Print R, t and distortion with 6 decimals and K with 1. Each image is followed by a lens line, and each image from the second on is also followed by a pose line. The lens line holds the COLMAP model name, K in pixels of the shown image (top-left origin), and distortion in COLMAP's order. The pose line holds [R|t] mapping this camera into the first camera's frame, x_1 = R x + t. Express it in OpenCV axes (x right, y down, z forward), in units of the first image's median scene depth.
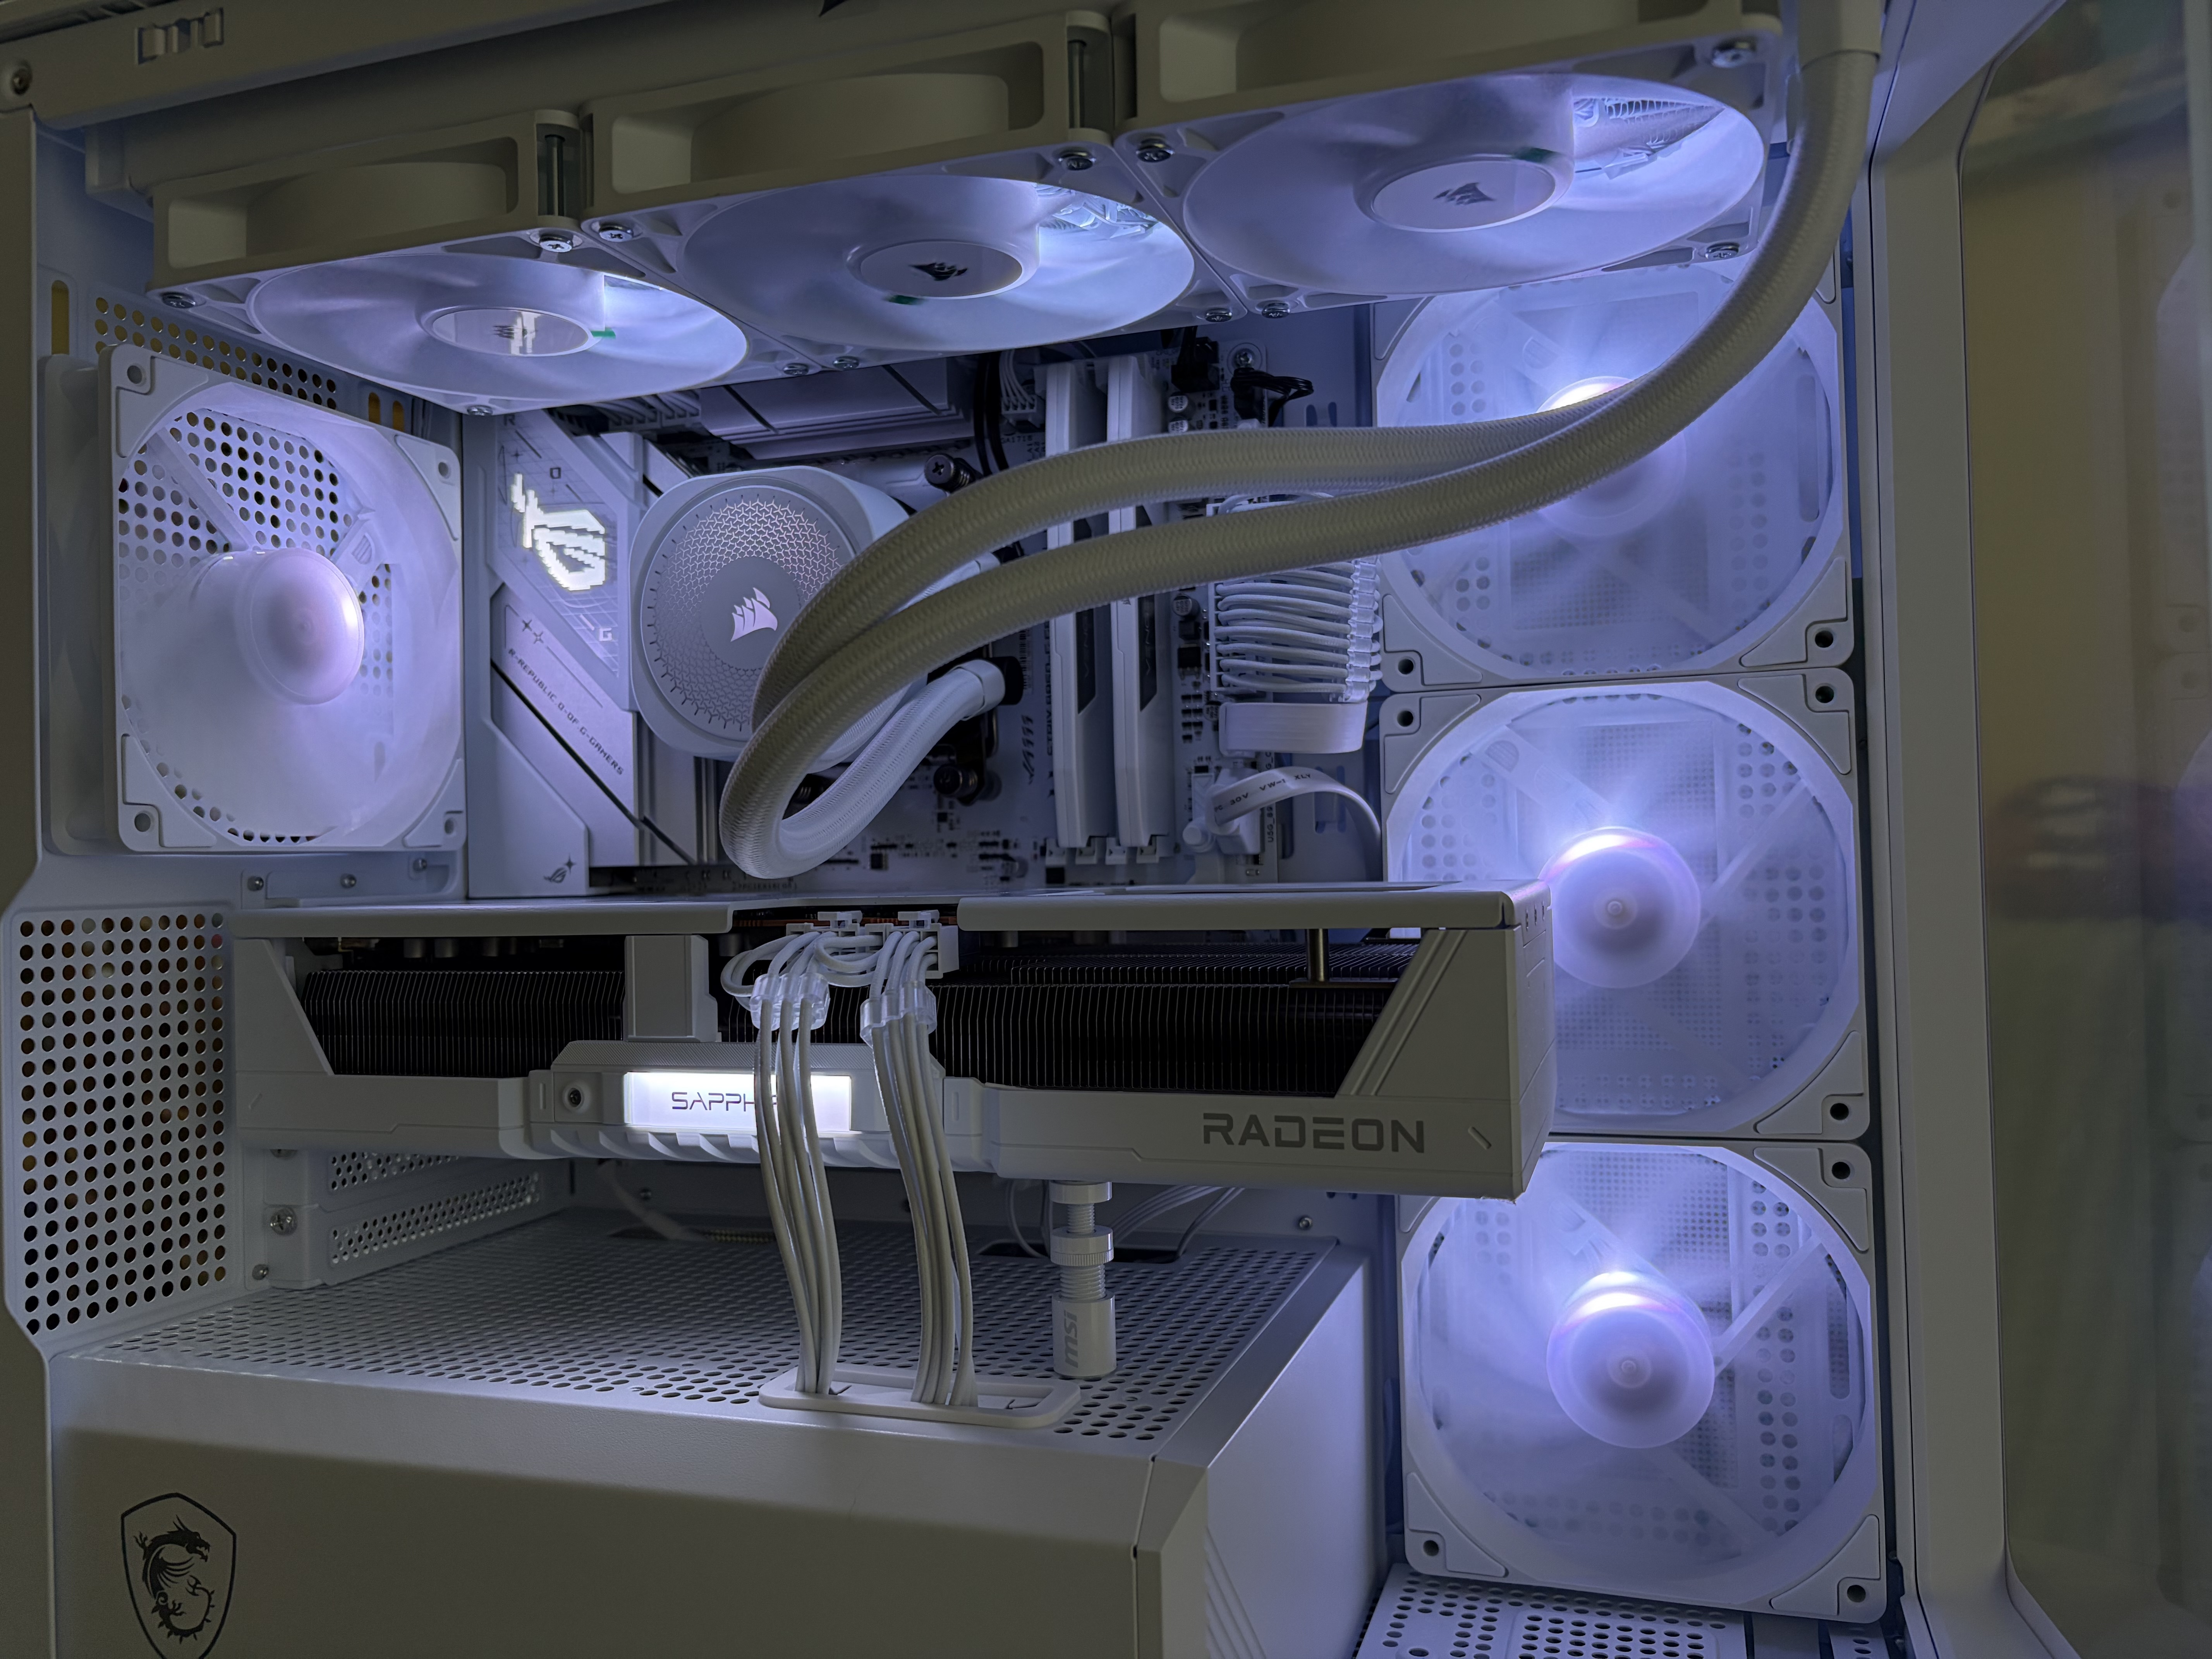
lens RADIAL K [[1704.3, 0, 1106.0], [0, 1704.3, 829.5], [0, 0, 1]] dist [0.006376, -0.020519]
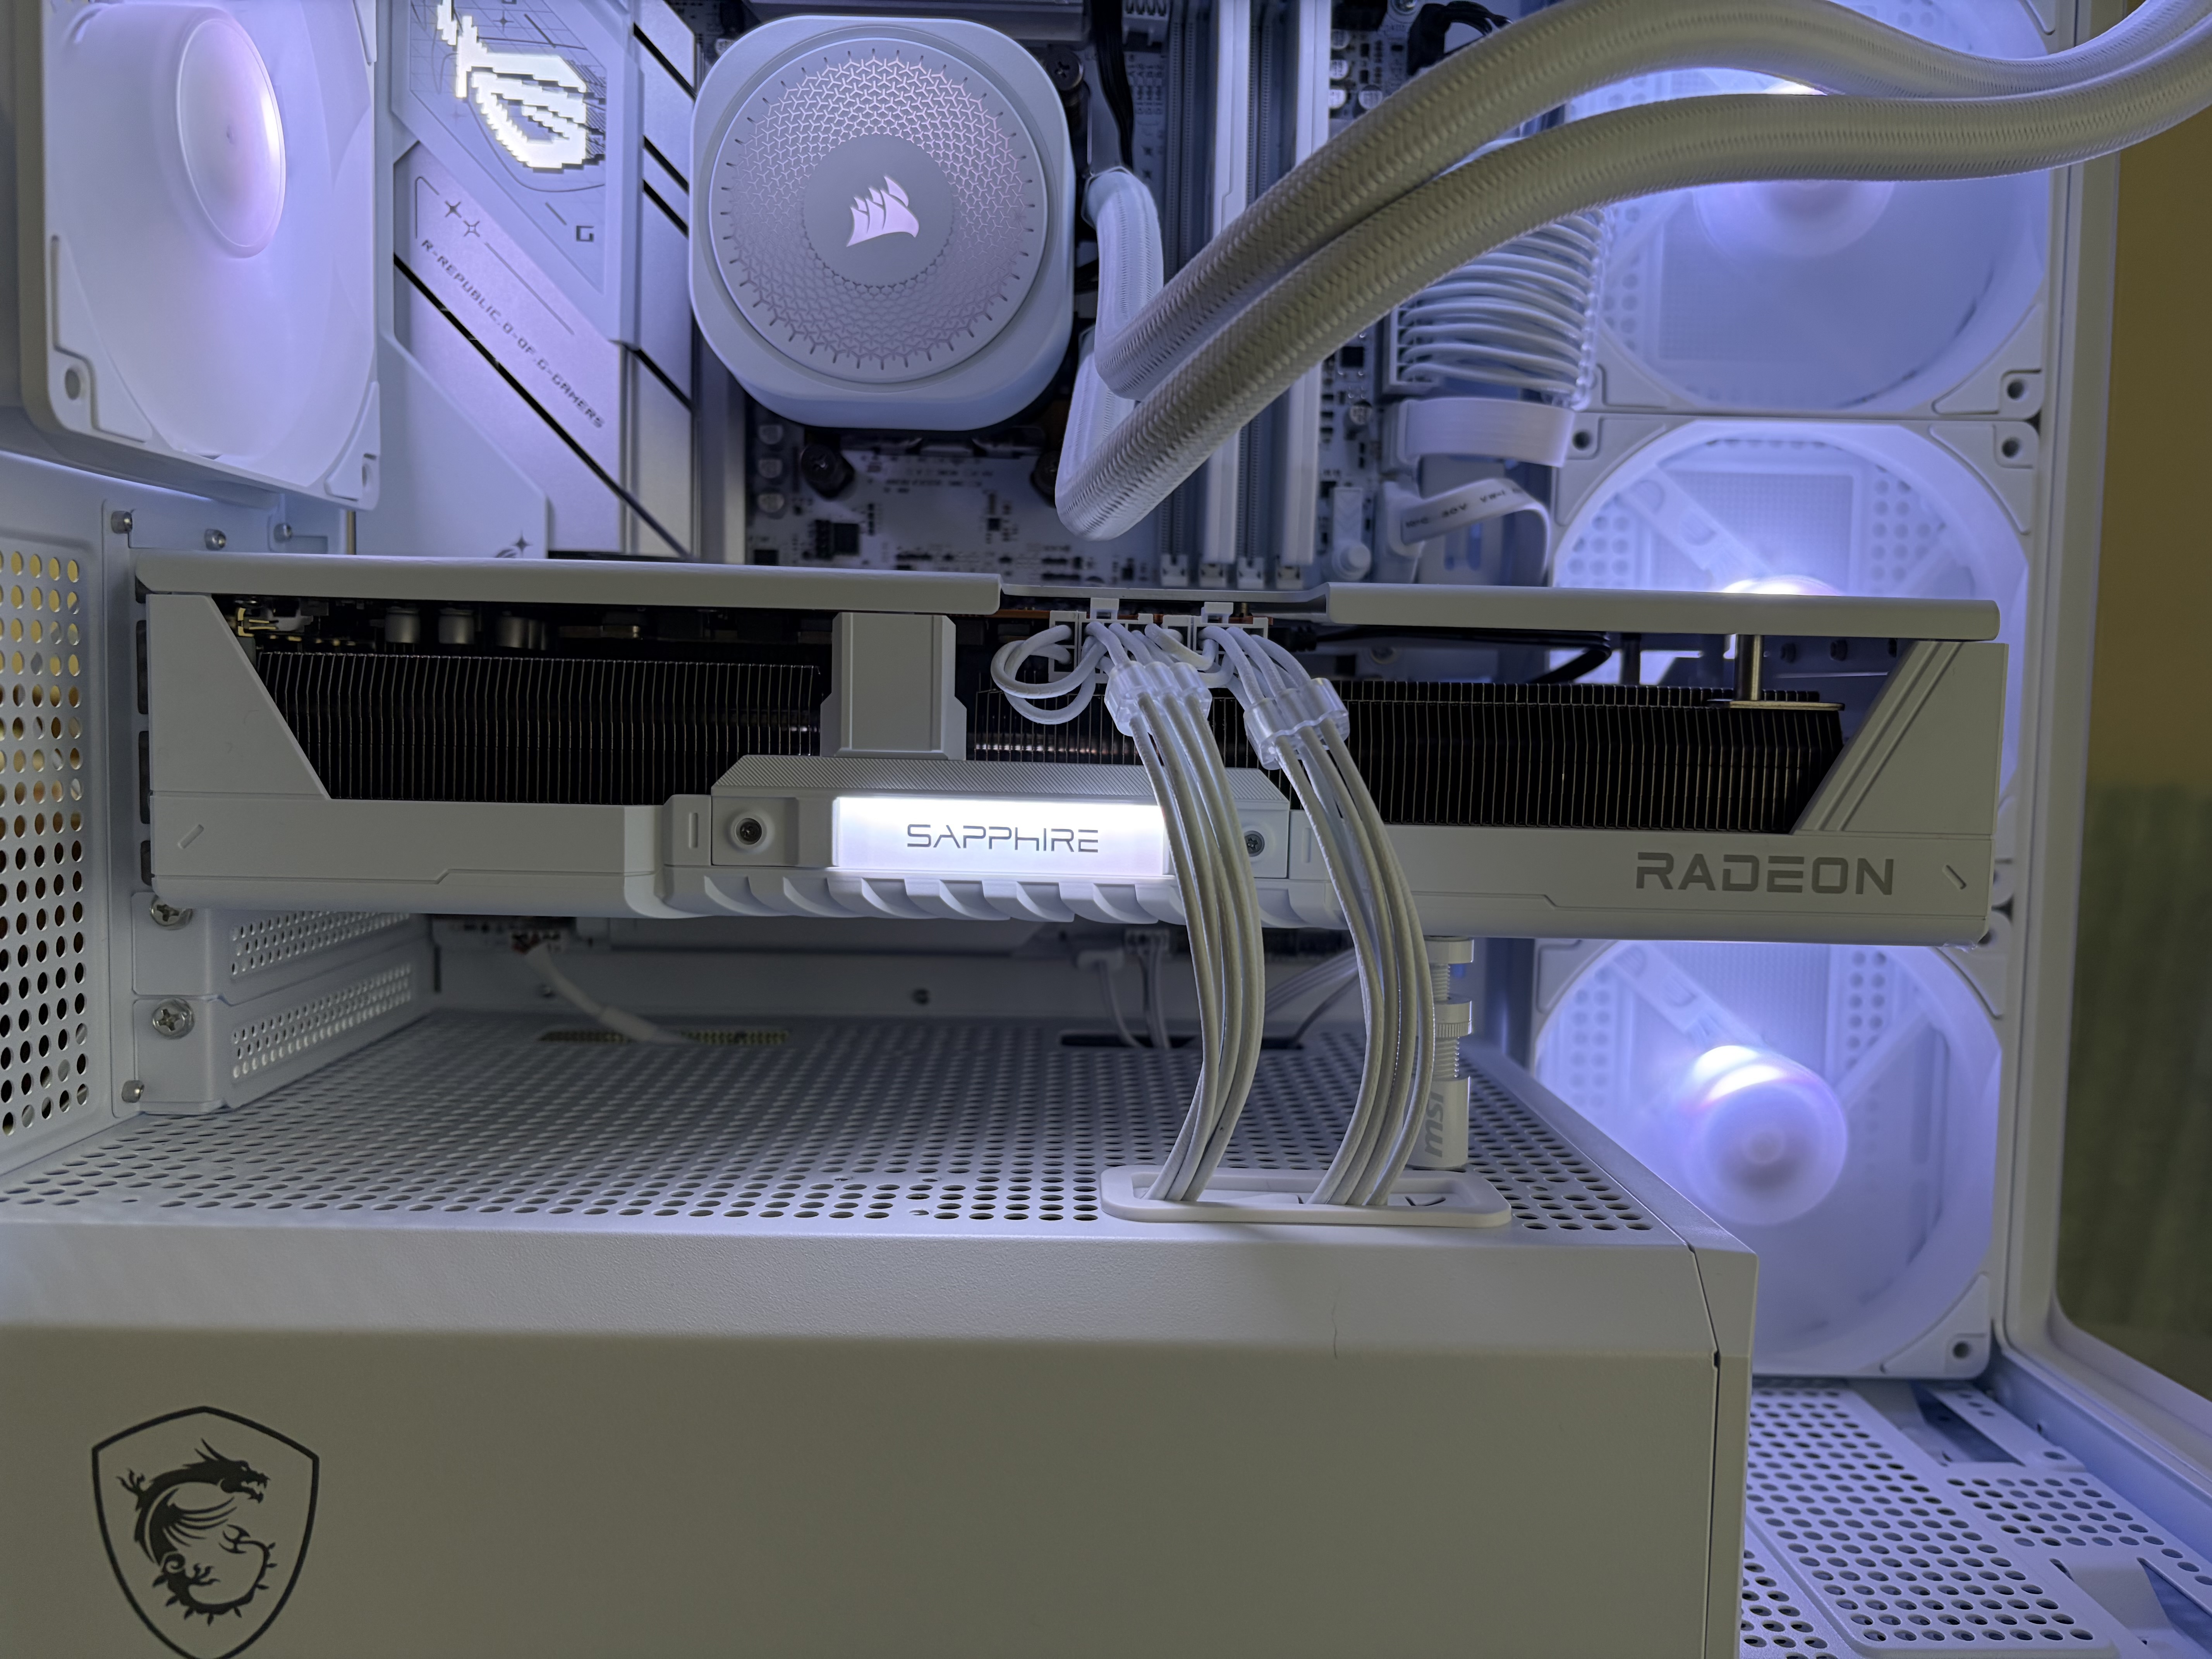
lens RADIAL K [[1704.3, 0, 1106.0], [0, 1704.3, 829.5], [0, 0, 1]] dist [0.006376, -0.020519]
pose [[0.941396, 0.021341, 0.336627, -0.385548], [-0.052576, 0.995082, 0.083947, 0.081263], [-0.333180, -0.096726, 0.937889, 0.249003]]
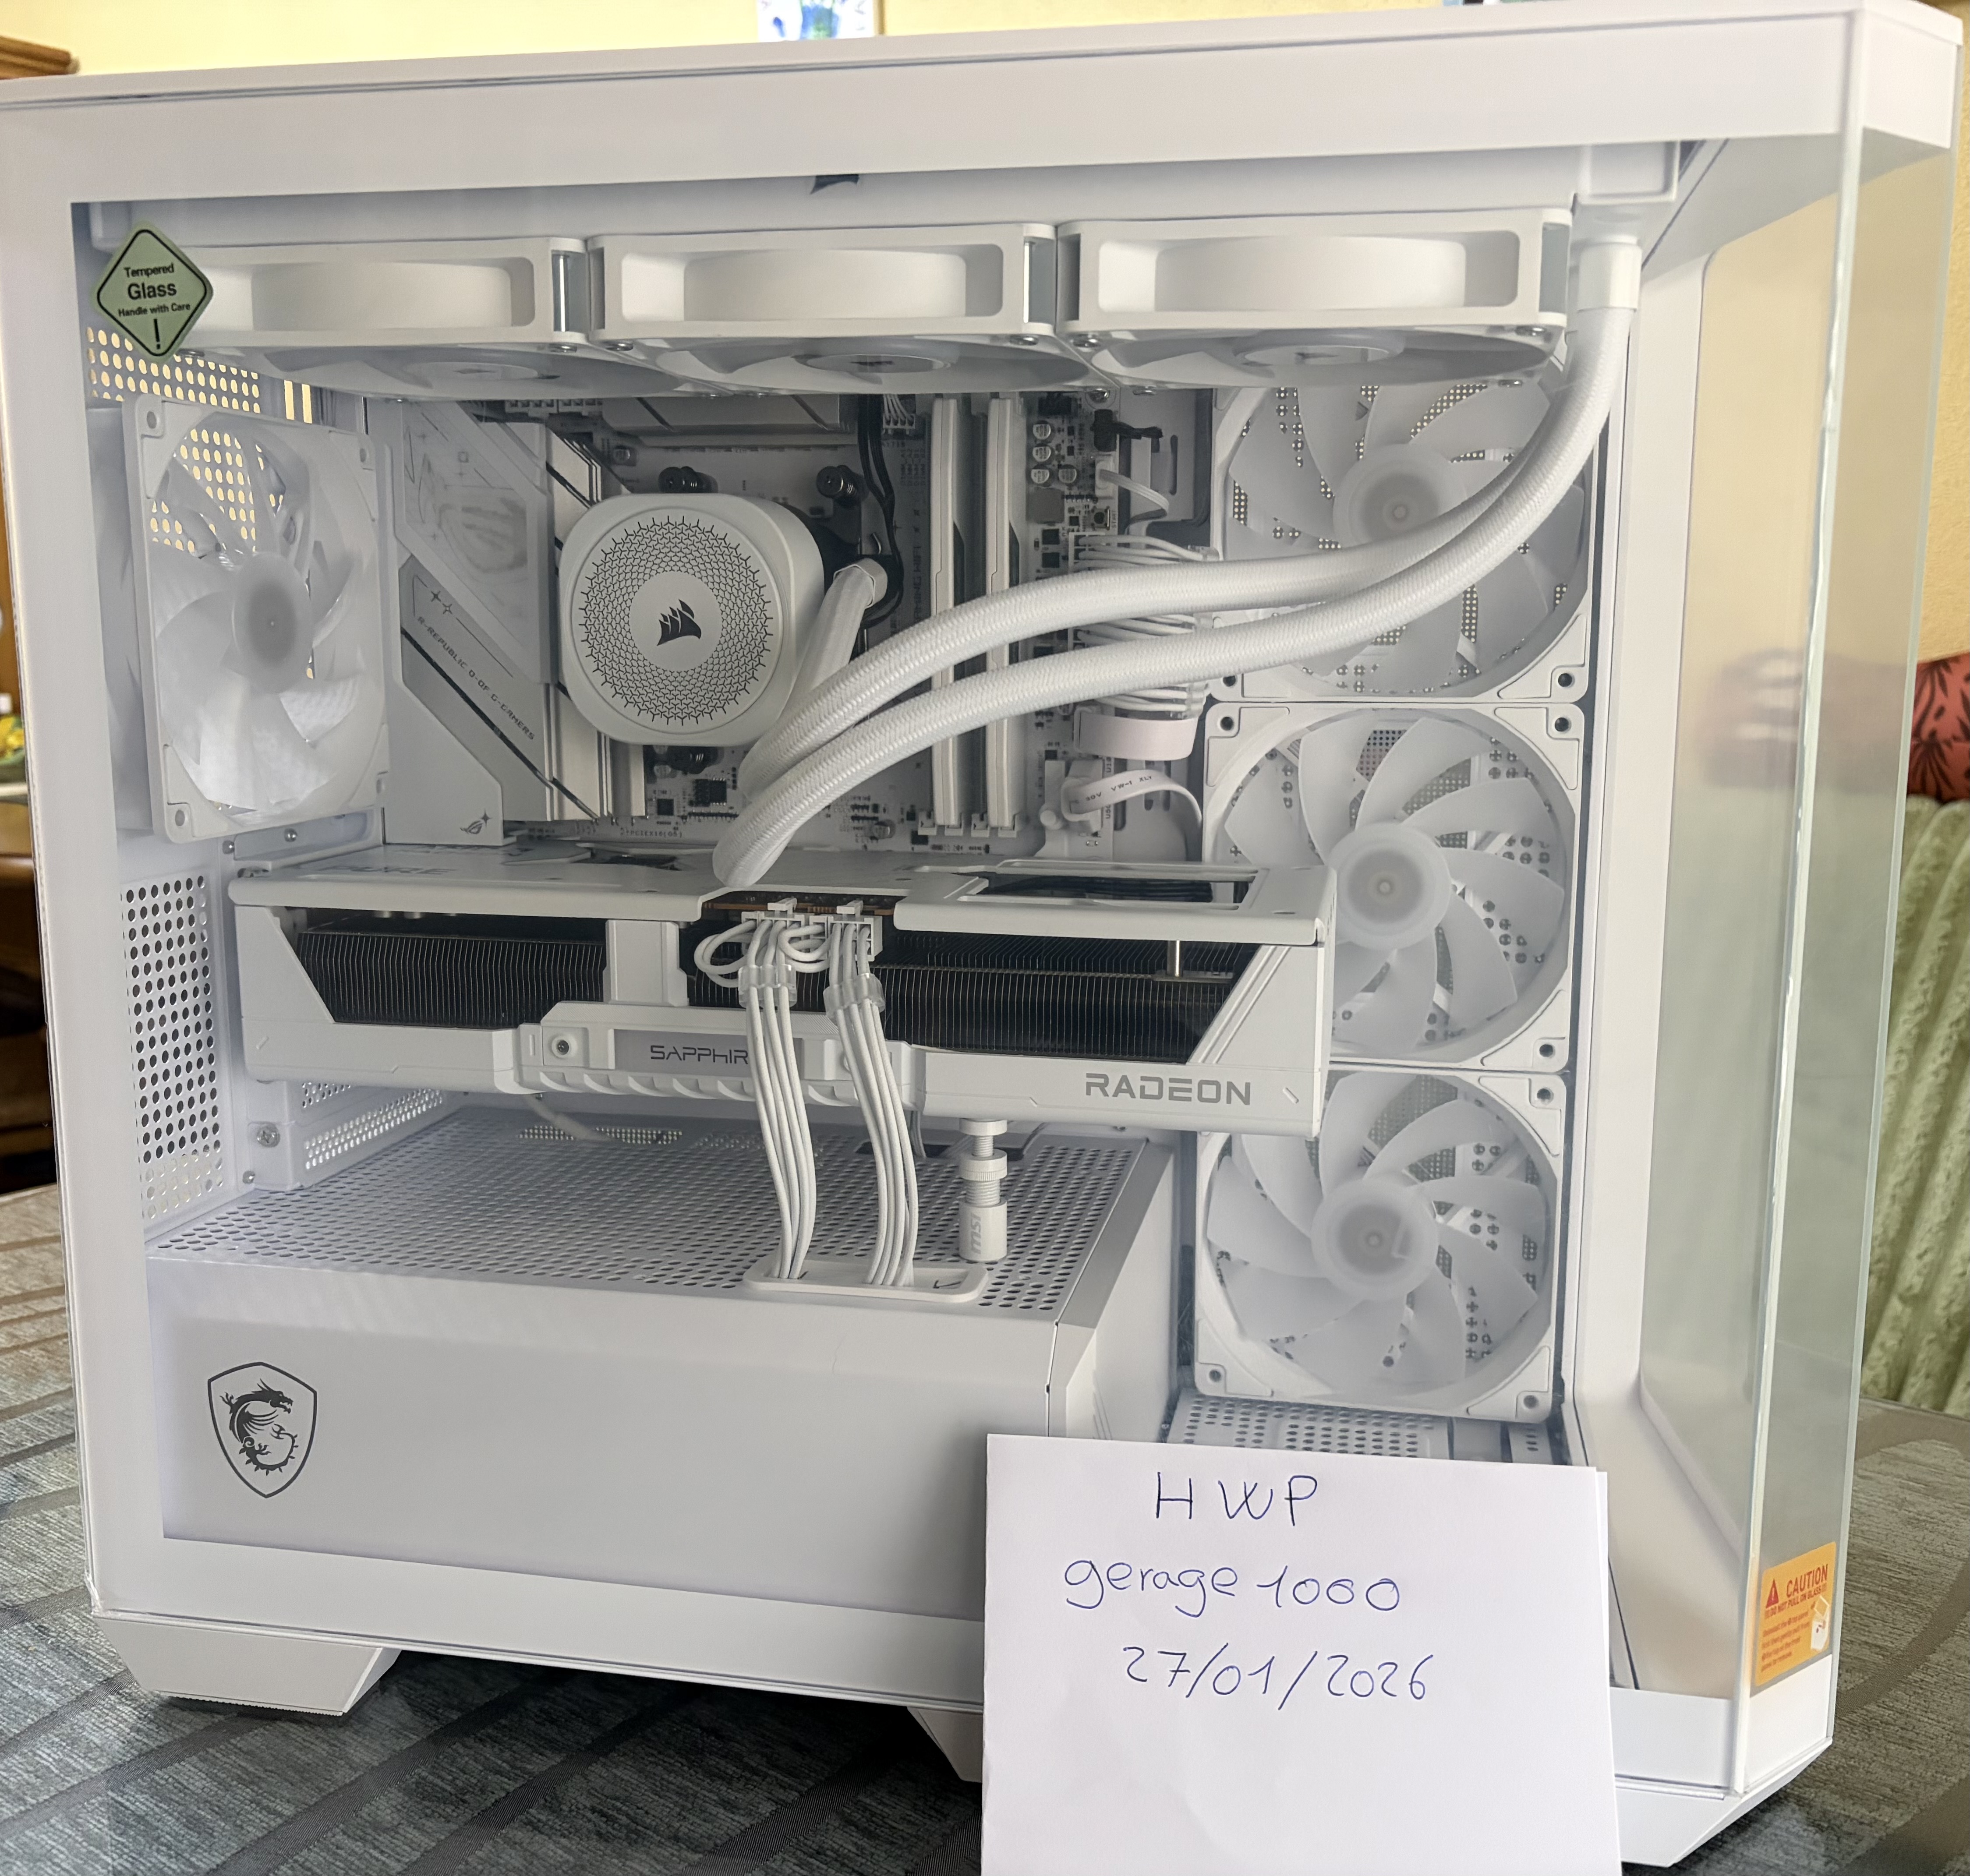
lens RADIAL K [[1915.6, 0, 1041.7], [0, 1915.6, 937.1], [0, 0, 1]] dist [0.022394, 0.012482]
pose [[0.990321, 0.008896, 0.138508, -0.151651], [-0.033024, 0.984387, 0.172892, -0.159709], [-0.134807, -0.175793, 0.975153, -0.354792]]
